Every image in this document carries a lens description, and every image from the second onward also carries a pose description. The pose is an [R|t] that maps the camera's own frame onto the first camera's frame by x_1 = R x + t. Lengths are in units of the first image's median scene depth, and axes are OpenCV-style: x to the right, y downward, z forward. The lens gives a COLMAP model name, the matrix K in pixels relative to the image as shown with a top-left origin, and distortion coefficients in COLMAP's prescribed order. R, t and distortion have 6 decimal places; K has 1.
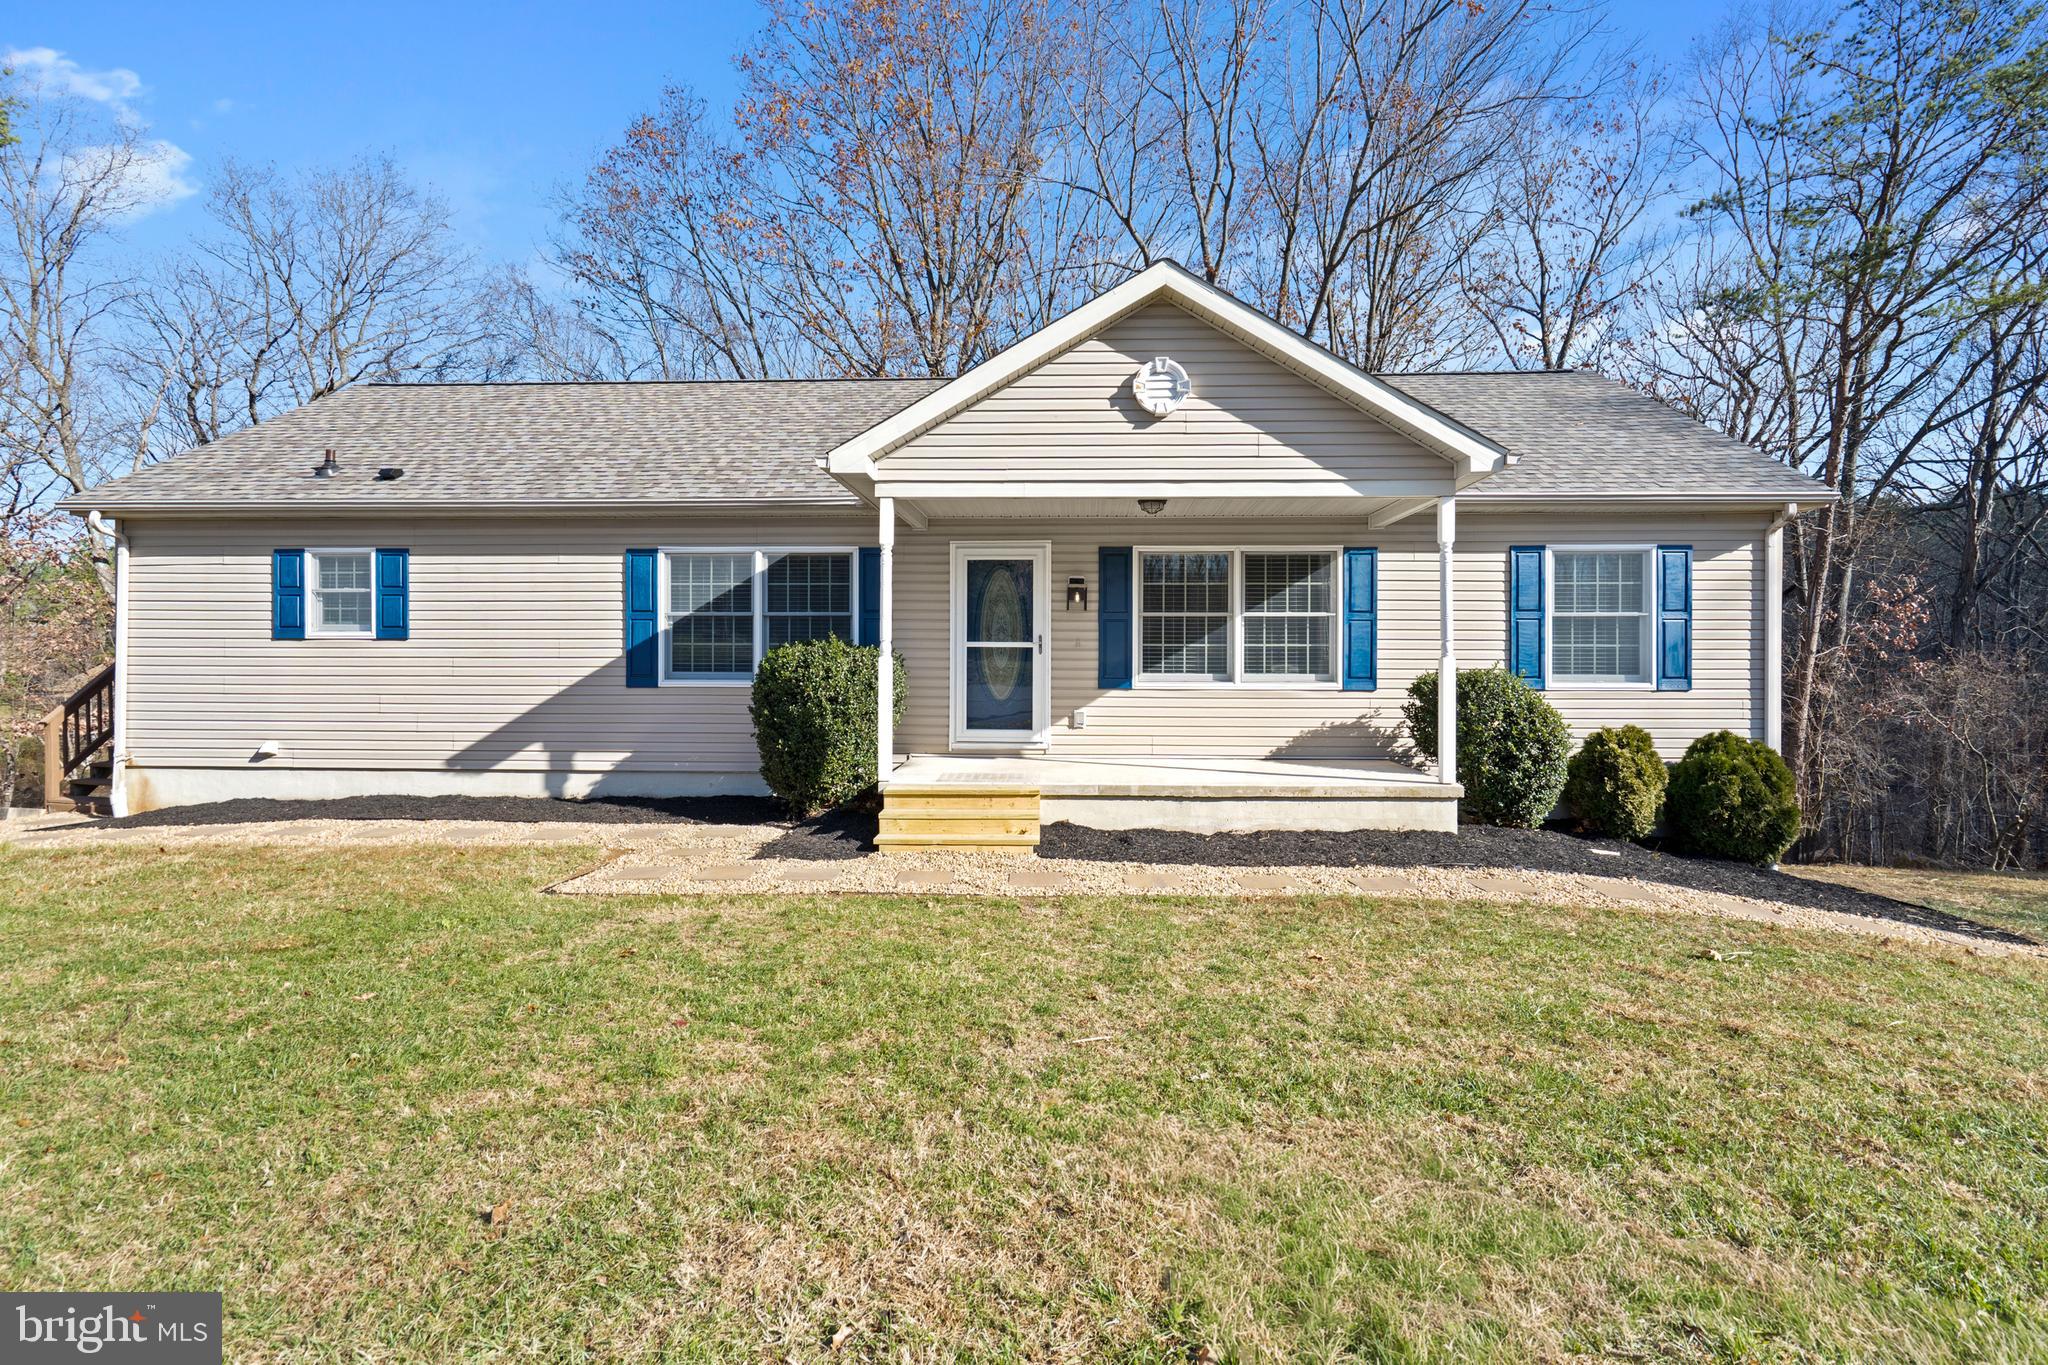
lens RADIAL K [[936.6, 0, 1024.9], [0, 936.6, 661.1], [0, 0, 1]] dist [0.002137, 0.000315]
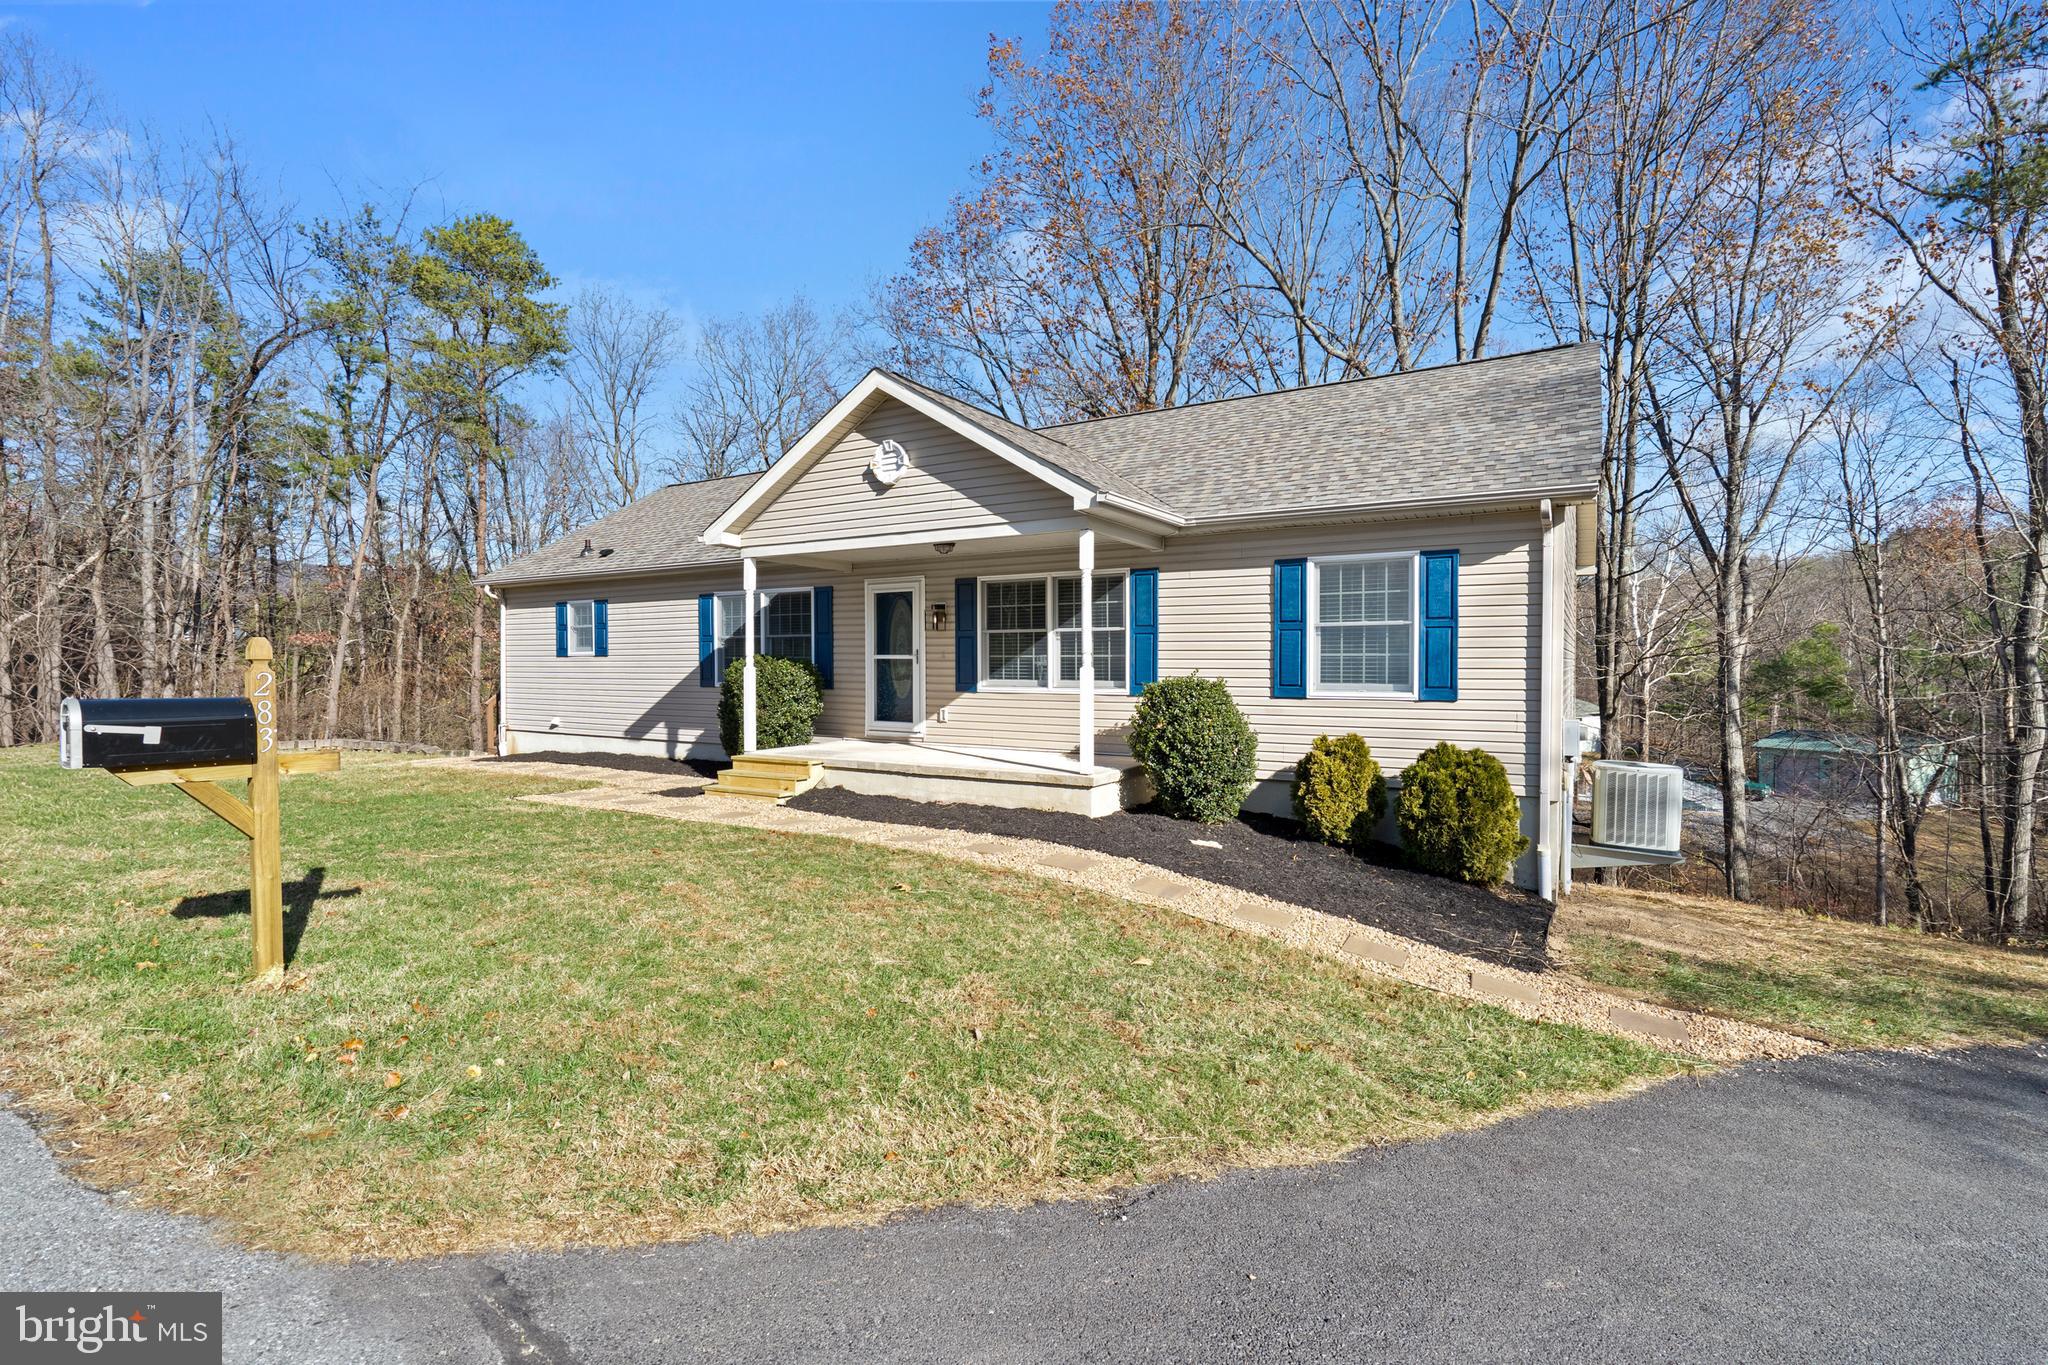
lens RADIAL K [[941.8, 0, 1024.0], [0, 941.8, 682.5], [0, 0, 1]] dist [-0.001733, -0.000044]
pose [[0.869330, 0.008048, -0.494167, 0.783689], [-0.001686, 0.999910, 0.013320, 0.000214], [0.494229, -0.010746, 0.869265, -0.053467]]
